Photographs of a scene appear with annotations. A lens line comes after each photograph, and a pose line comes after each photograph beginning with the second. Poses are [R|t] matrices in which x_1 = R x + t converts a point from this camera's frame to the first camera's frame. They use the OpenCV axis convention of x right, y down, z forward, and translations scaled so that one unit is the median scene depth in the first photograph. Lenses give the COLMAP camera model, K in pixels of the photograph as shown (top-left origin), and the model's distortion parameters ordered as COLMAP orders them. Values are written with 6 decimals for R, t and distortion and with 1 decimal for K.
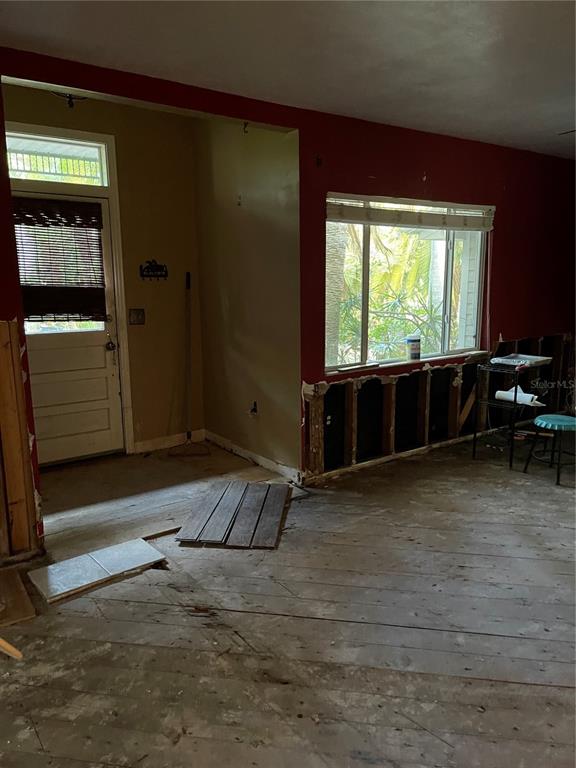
lens RADIAL K [[583.2, 0, 285.0], [0, 583.2, 387.0], [0, 0, 1]] dist [0.056114, -0.046538]
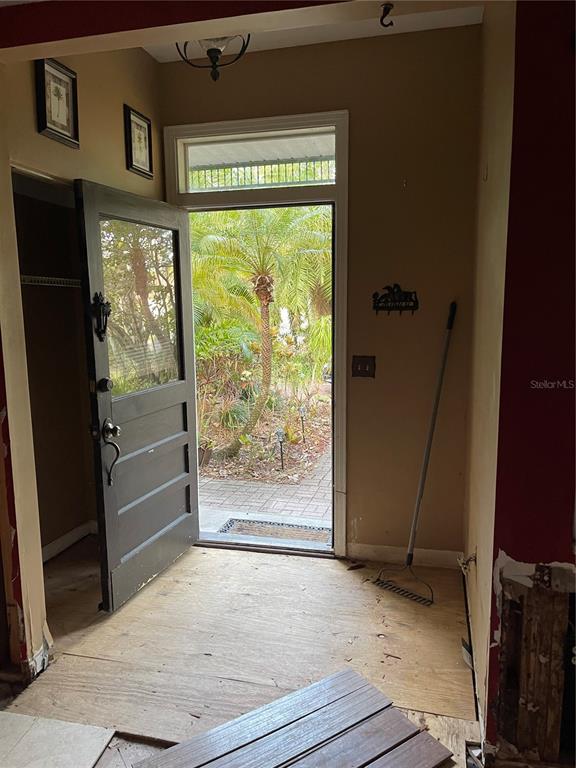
lens RADIAL K [[583.2, 0, 289.8], [0, 583.2, 381.4], [0, 0, 1]] dist [0.056114, -0.046538]
pose [[0.645755, 0.116834, -0.754553, 0.253272], [-0.143927, 0.989134, 0.029983, -0.129539], [0.749857, 0.089239, 0.655554, 0.566688]]
